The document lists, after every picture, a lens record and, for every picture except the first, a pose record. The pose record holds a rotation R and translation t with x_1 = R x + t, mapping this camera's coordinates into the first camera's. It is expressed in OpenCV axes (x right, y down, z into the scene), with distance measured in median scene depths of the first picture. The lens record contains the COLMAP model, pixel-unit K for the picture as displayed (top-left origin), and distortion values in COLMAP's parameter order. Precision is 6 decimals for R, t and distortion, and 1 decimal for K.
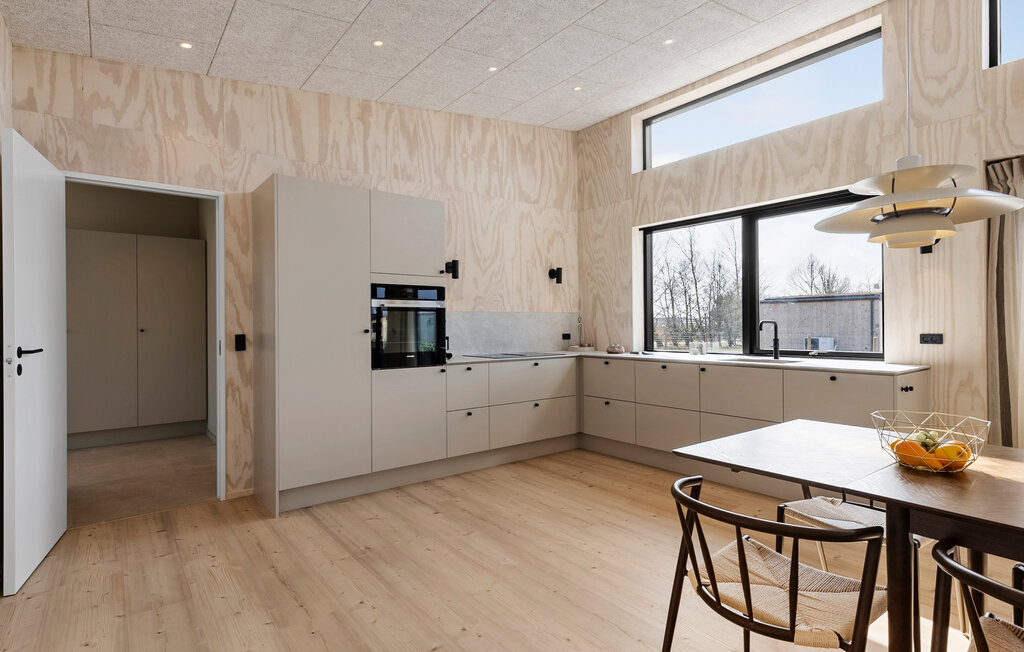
lens RADIAL K [[521.6, 0, 512.0], [0, 521.6, 326.0], [0, 0, 1]] dist [0.004978, -0.000483]
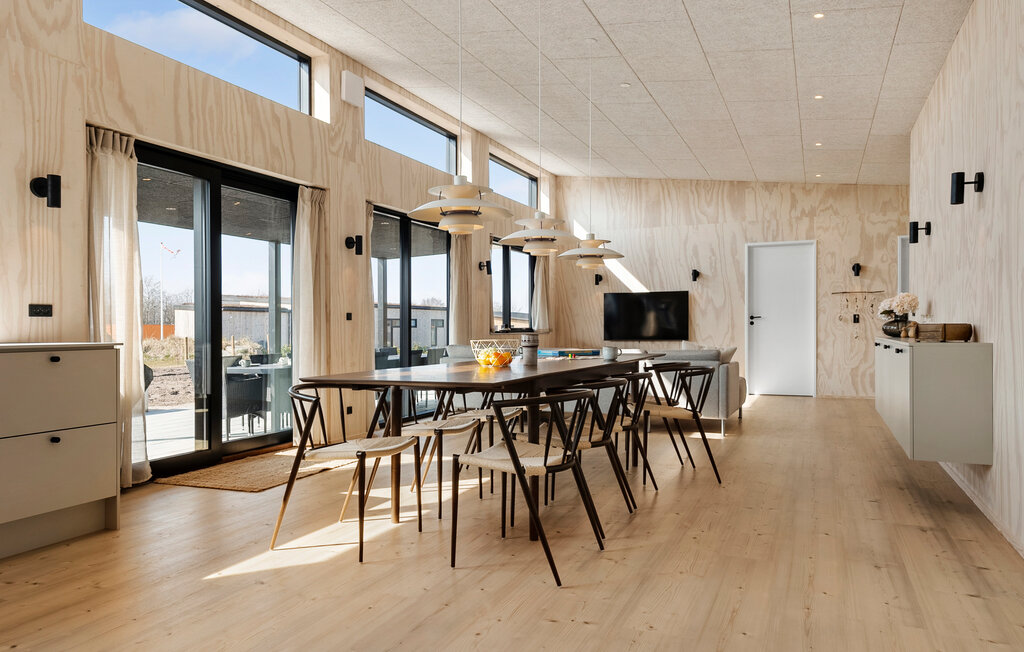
lens RADIAL K [[703.9, 0, 520.6], [0, 703.9, 334.1], [0, 0, 1]] dist [0.035519, 0.001207]
pose [[-0.481667, 0.002596, 0.876350, -0.424007], [0.011181, 0.999932, 0.003183, 0.051130], [-0.876283, 0.011332, -0.481664, 0.674097]]
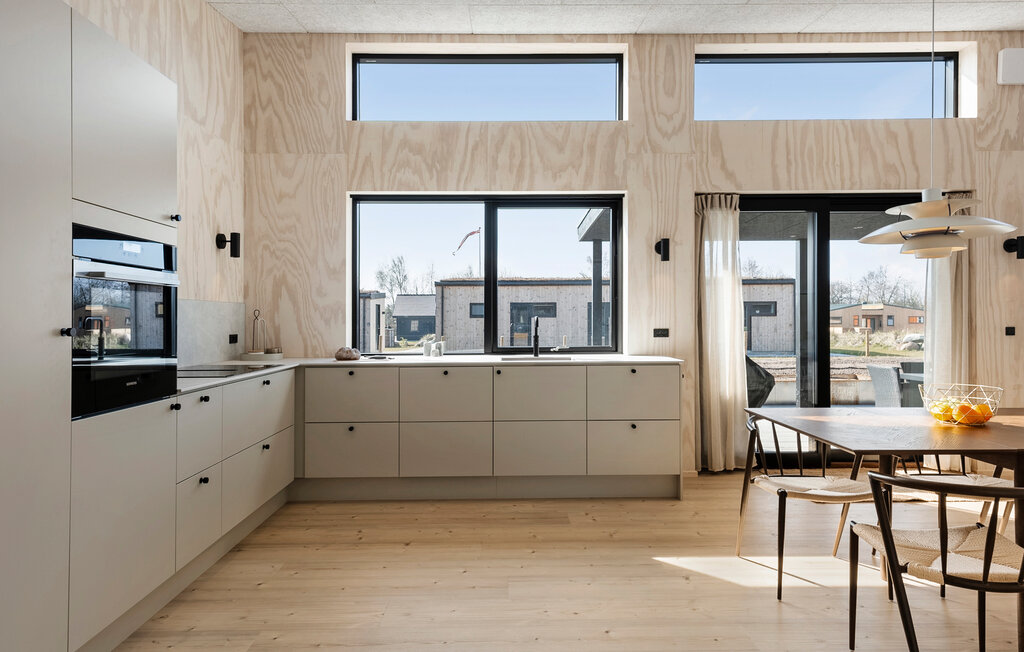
lens RADIAL K [[608.6, 0, 515.6], [0, 608.6, 319.0], [0, 0, 1]] dist [0.022050, -0.000004]
pose [[0.601350, 0.006188, 0.798961, -0.386698], [0.001338, 0.999961, -0.008752, 0.003341], [-0.798984, 0.006333, 0.601319, 0.329955]]
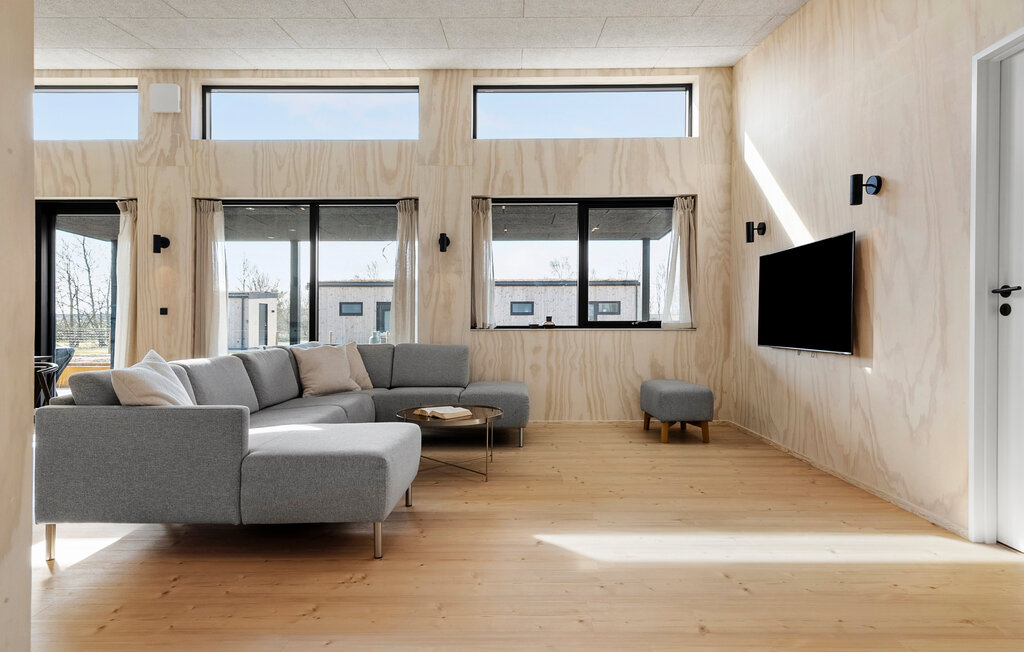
lens RADIAL K [[566.2, 0, 512.0], [0, 566.2, 326.0], [0, 0, 1]] dist [0.004654, 0.001095]
pose [[0.619471, -0.000422, 0.785019, 0.493528], [-0.000421, 1.000000, 0.000869, 0.046487], [-0.785019, -0.000869, 0.619471, -1.065960]]
